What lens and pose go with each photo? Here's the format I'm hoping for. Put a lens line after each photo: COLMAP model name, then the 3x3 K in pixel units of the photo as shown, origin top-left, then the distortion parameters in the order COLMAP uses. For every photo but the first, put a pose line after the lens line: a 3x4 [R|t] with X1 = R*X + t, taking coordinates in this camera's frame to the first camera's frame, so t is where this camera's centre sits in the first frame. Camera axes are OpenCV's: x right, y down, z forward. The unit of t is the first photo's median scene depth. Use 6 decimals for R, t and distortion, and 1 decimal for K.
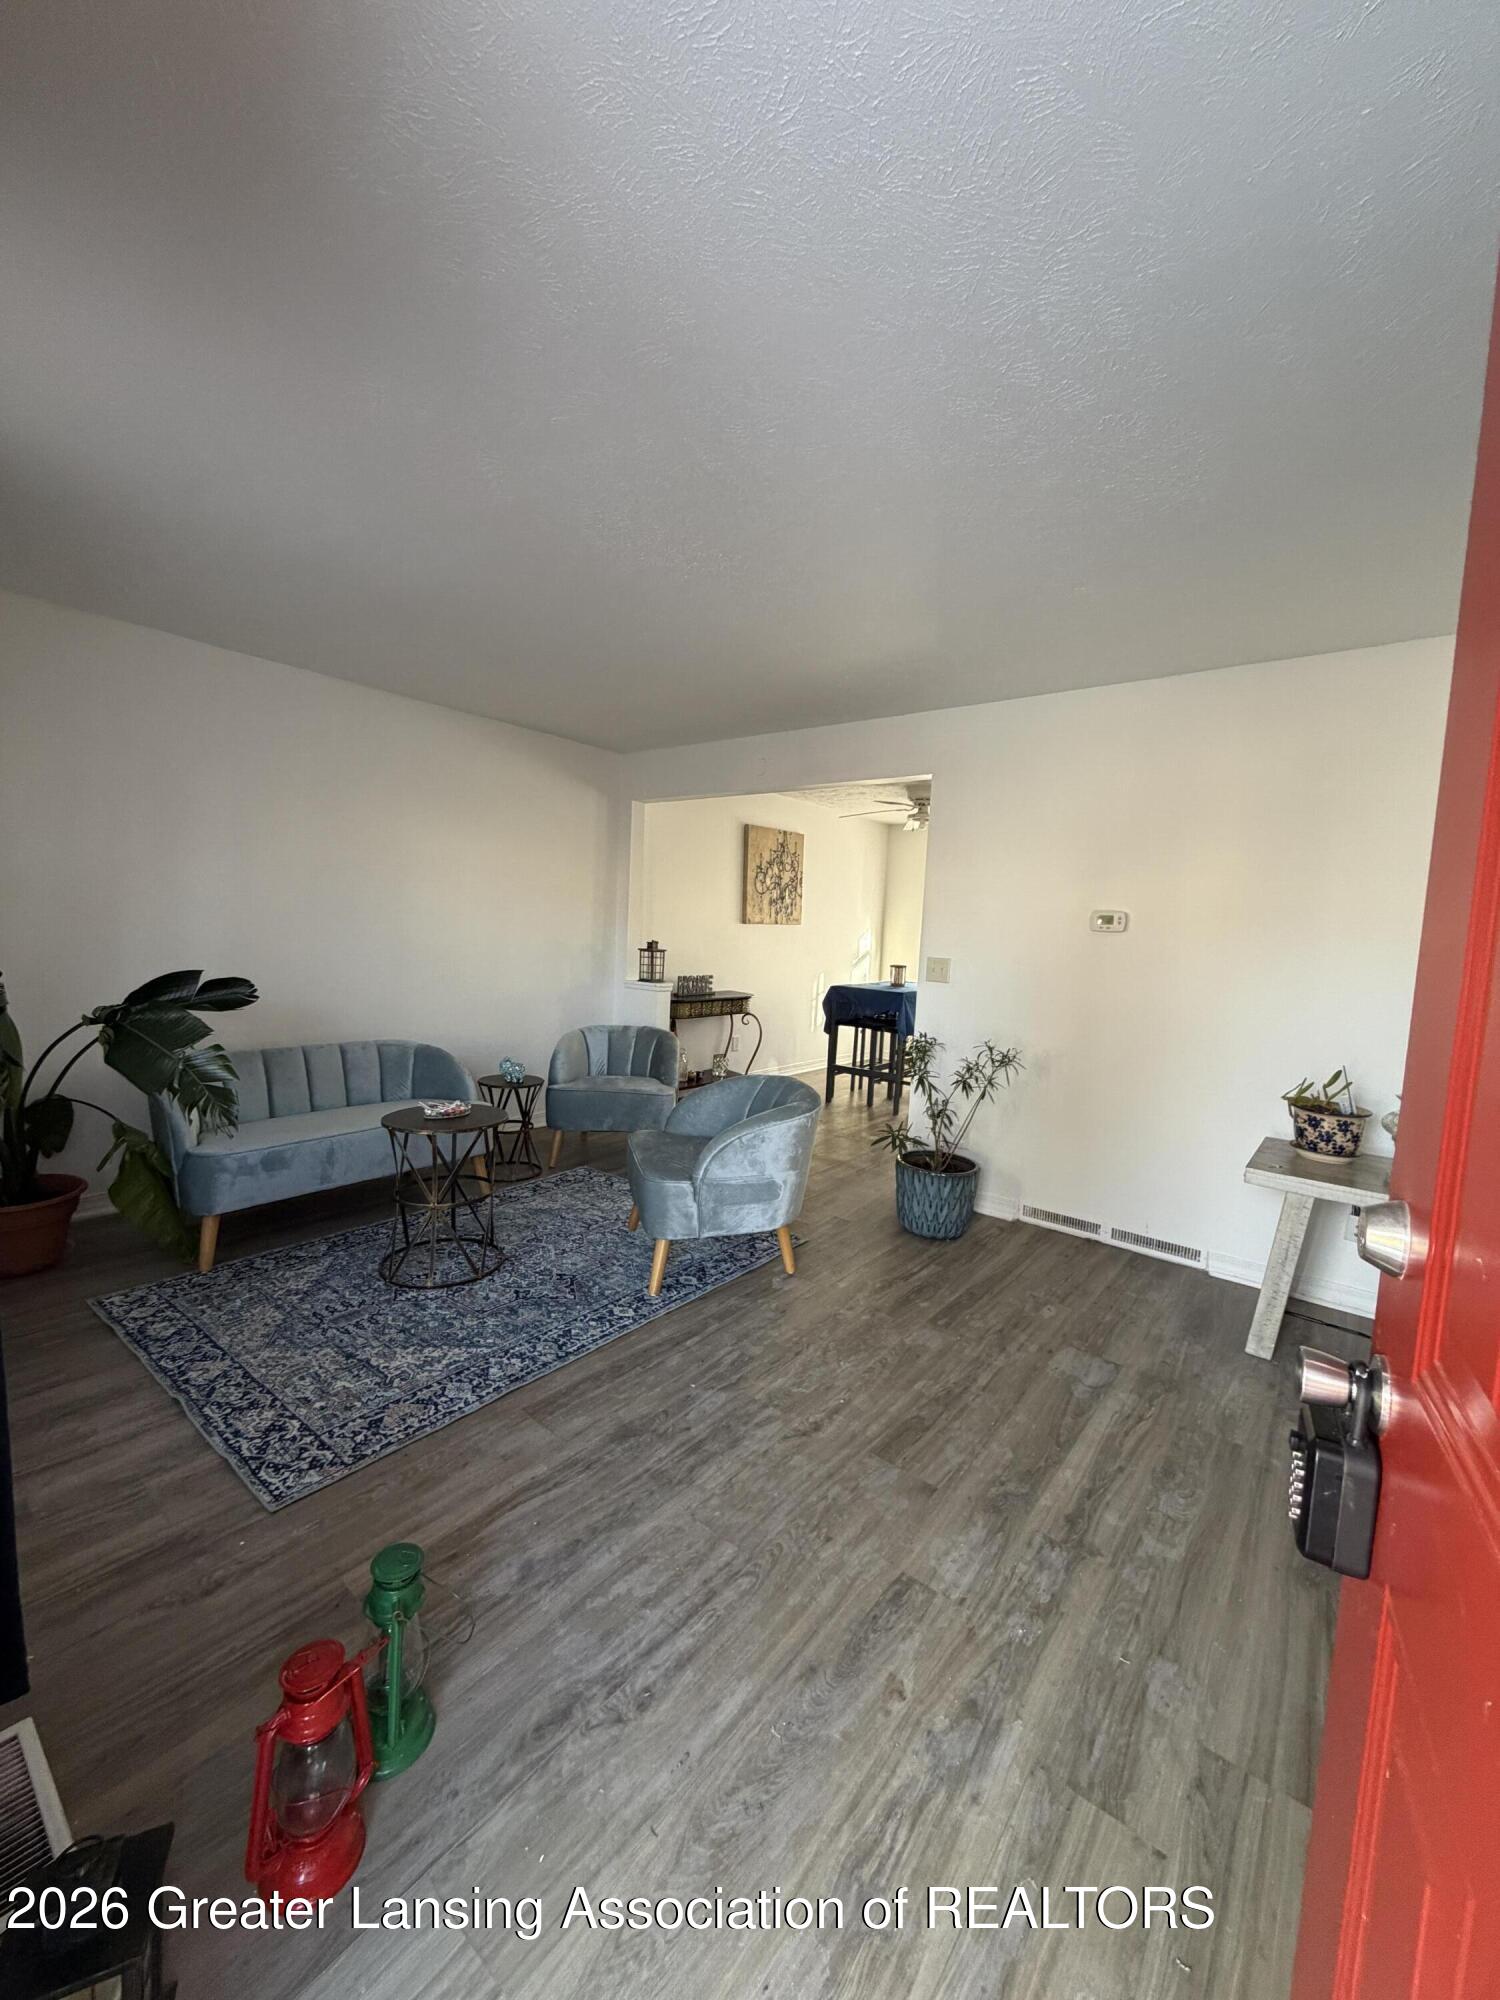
lens RADIAL K [[790.6, 0, 750.0], [0, 790.6, 1000.0], [0, 0, 1]] dist [-0.000273, 0.000062]
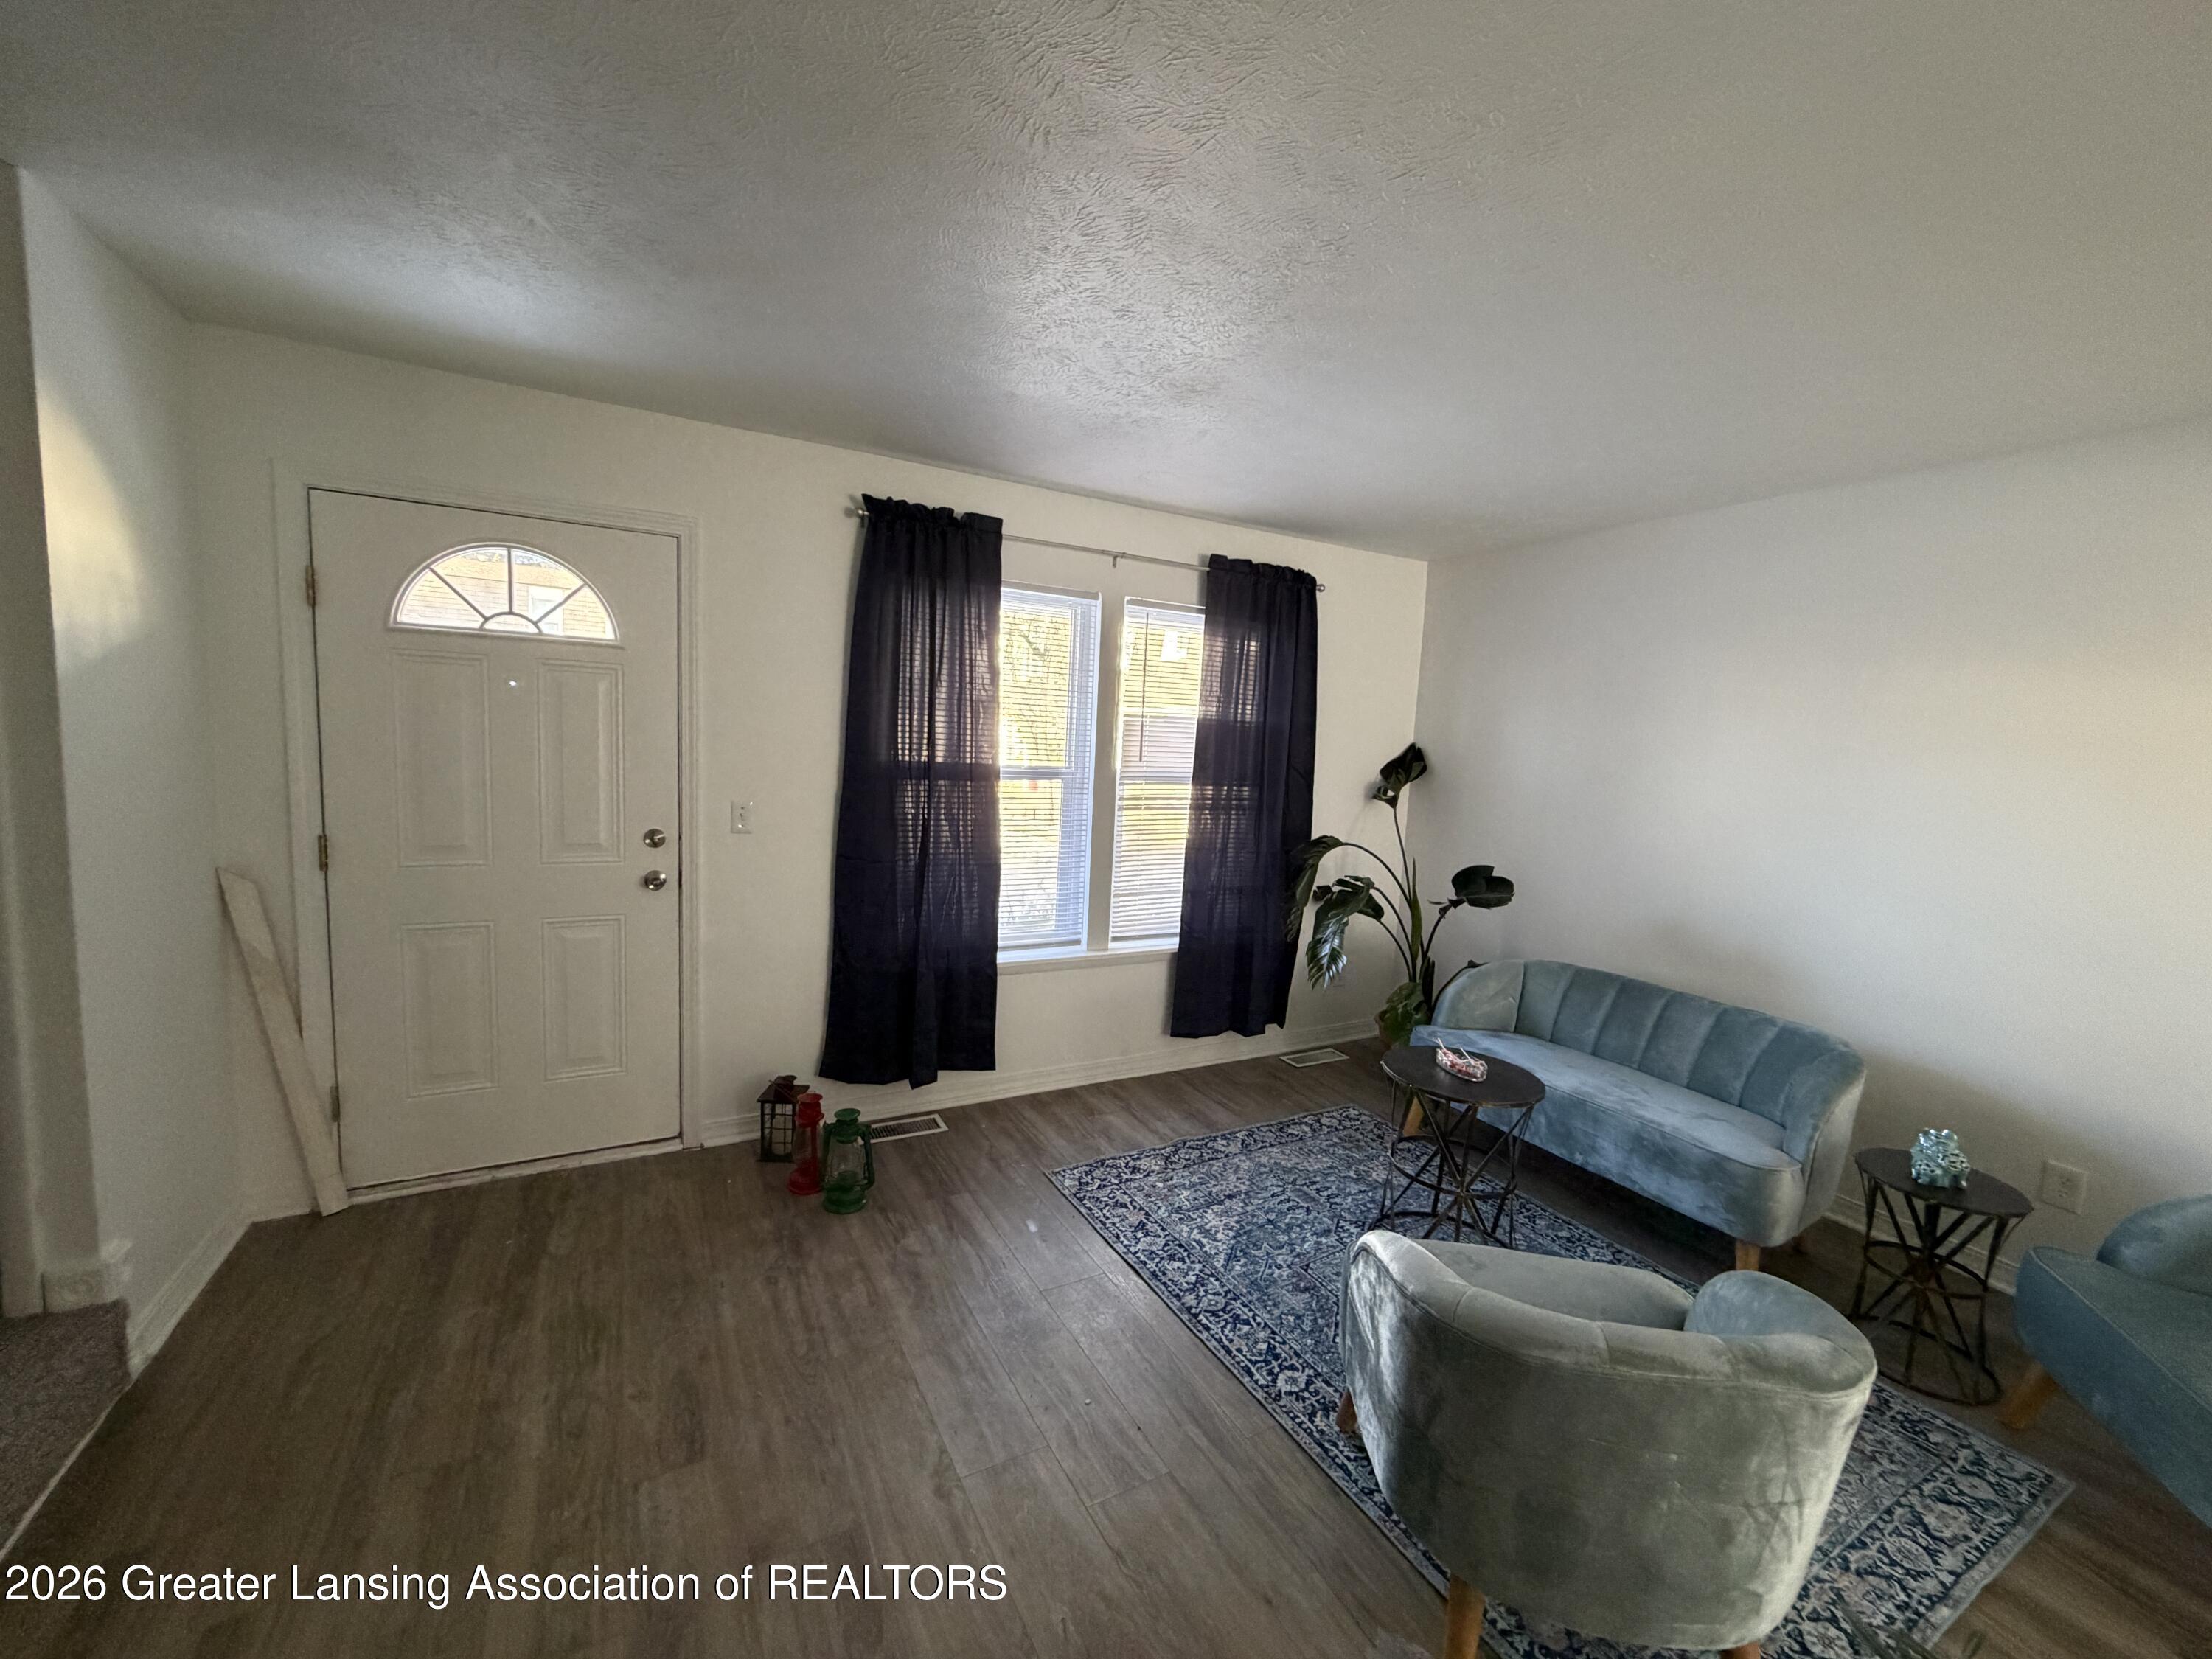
lens RADIAL K [[874.4, 0, 1097.0], [0, 874.4, 833.0], [0, 0, 1]] dist [-0.000273, 0.000062]
pose [[-0.386405, 0.036037, -0.921625, 0.510562], [-0.150687, 0.983344, 0.101628, -0.111844], [0.909936, 0.178147, -0.374539, 0.897676]]
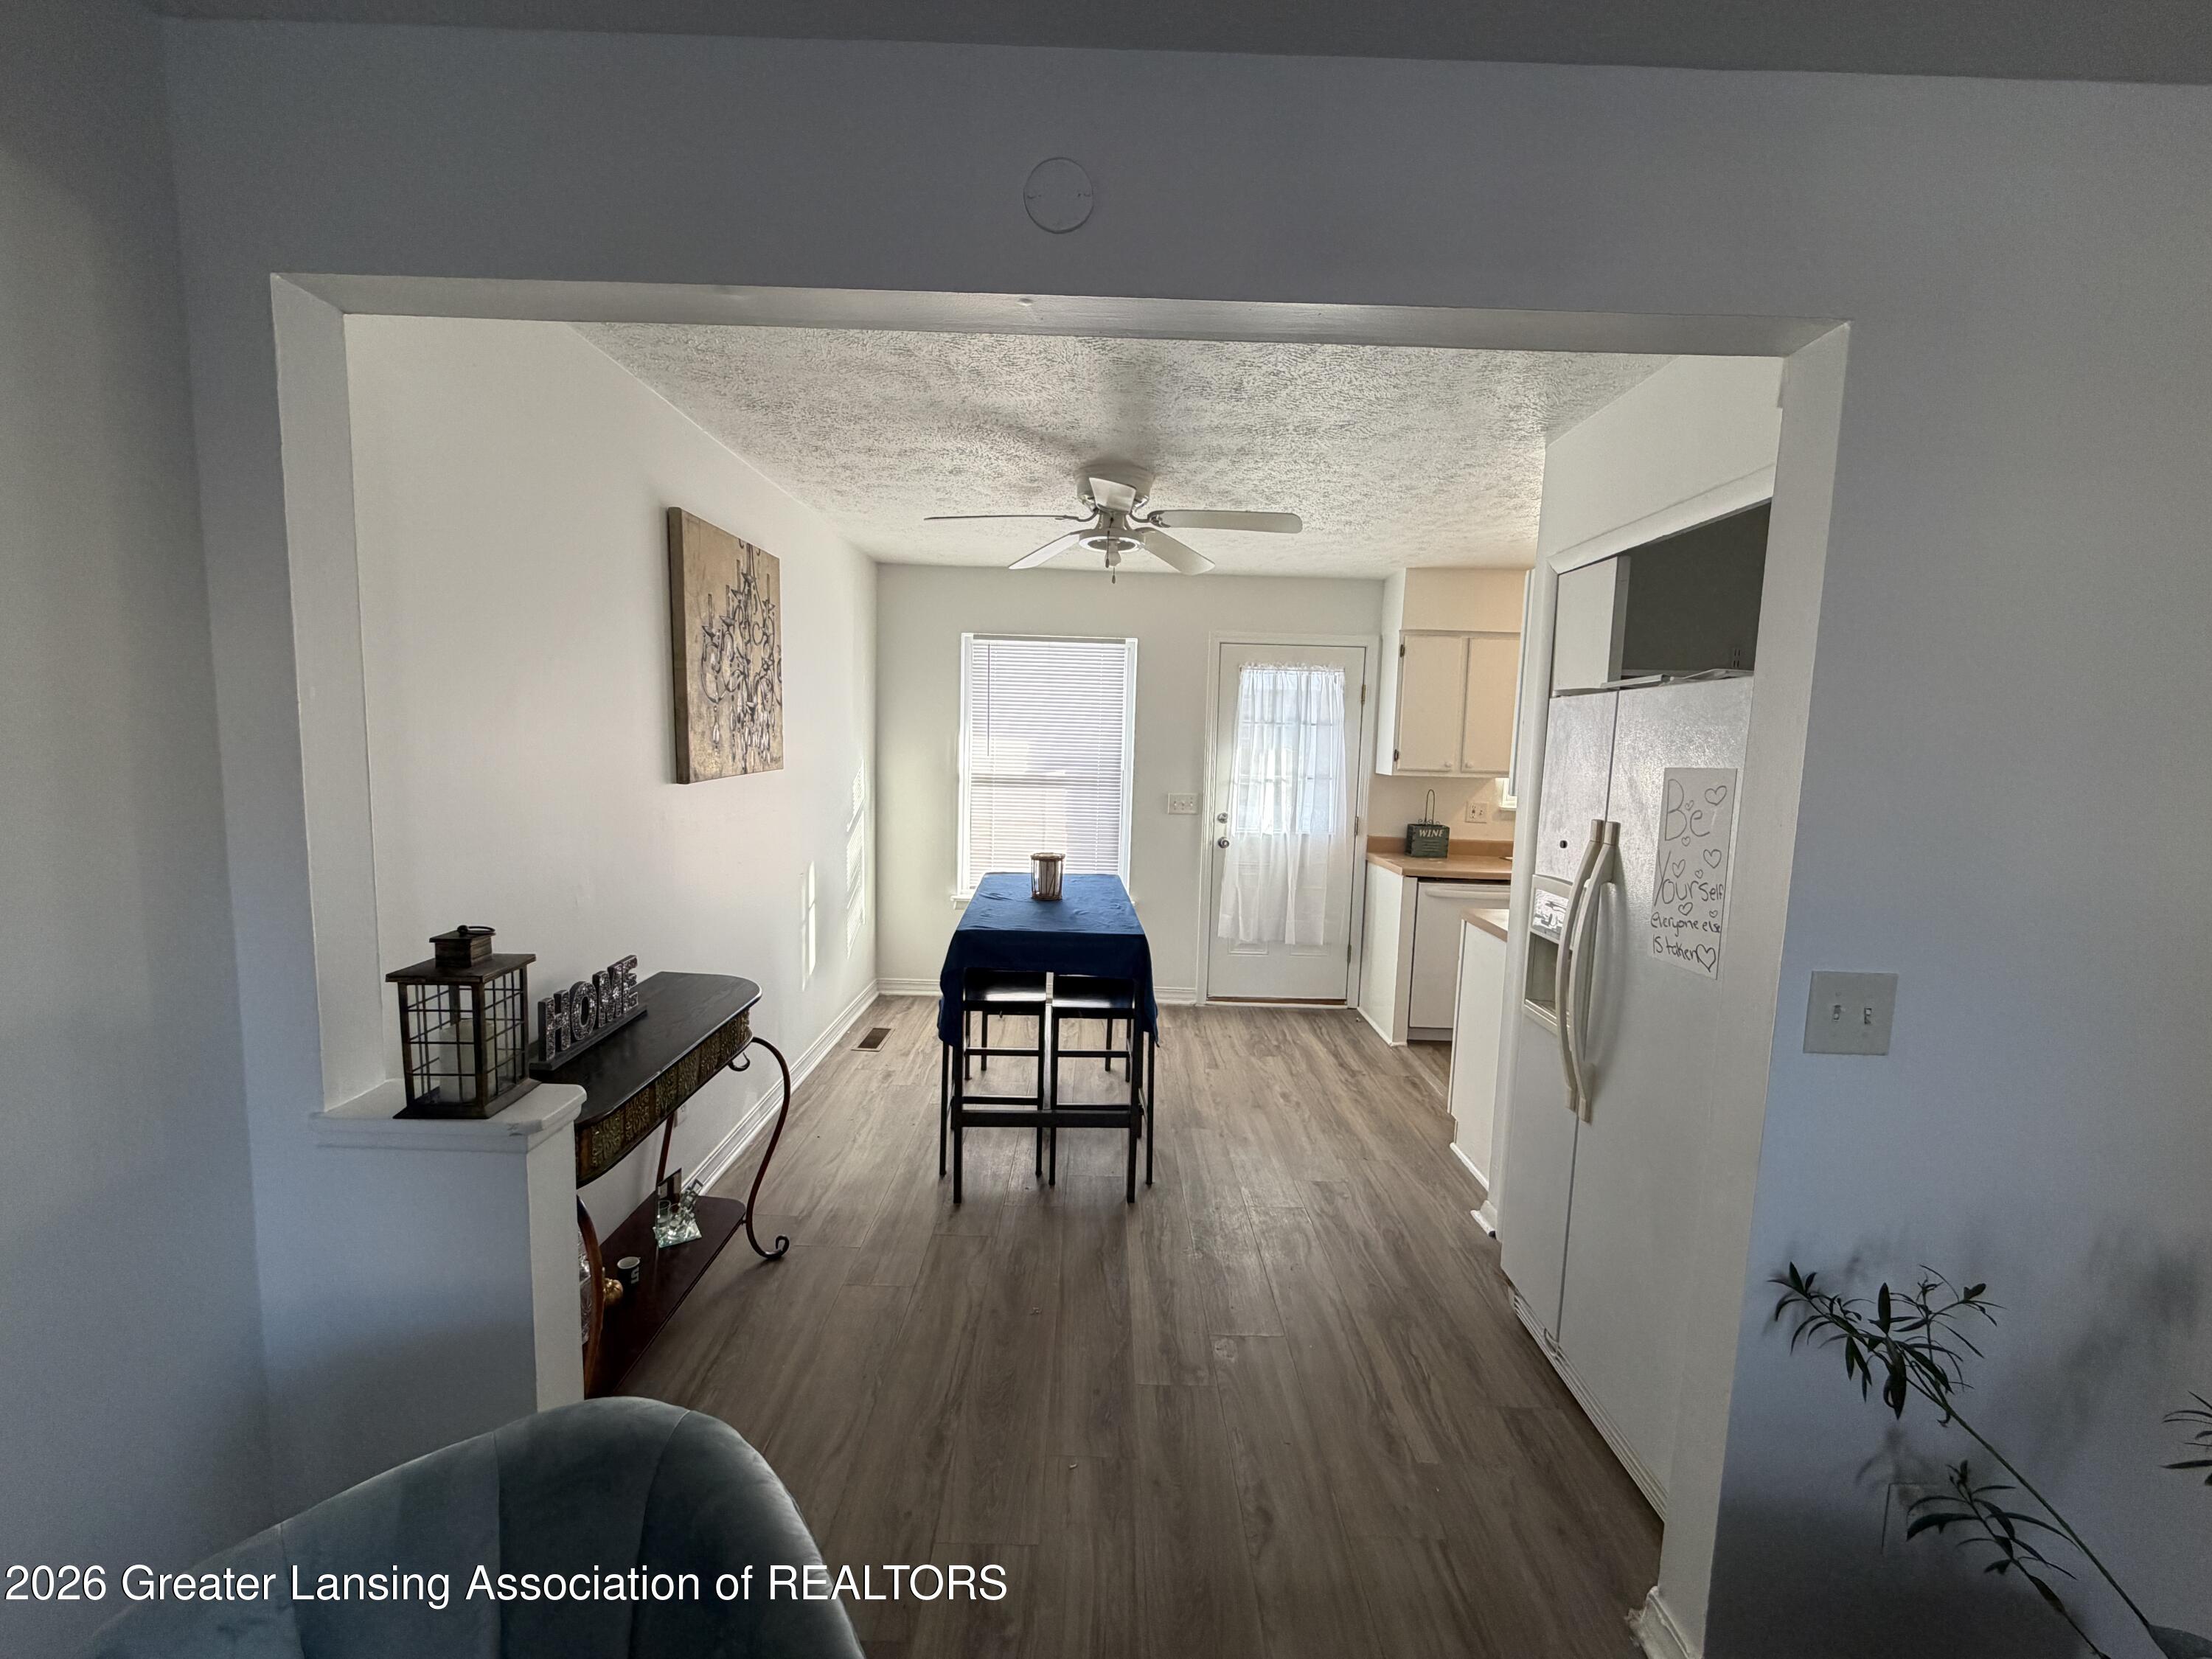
lens RADIAL K [[874.4, 0, 1097.0], [0, 874.4, 833.0], [0, 0, 1]] dist [-0.000273, 0.000062]
pose [[0.787496, -0.092650, 0.609316, -0.218206], [0.065258, 0.995613, 0.067049, -0.181073], [-0.612855, -0.013038, 0.790087, 1.140929]]
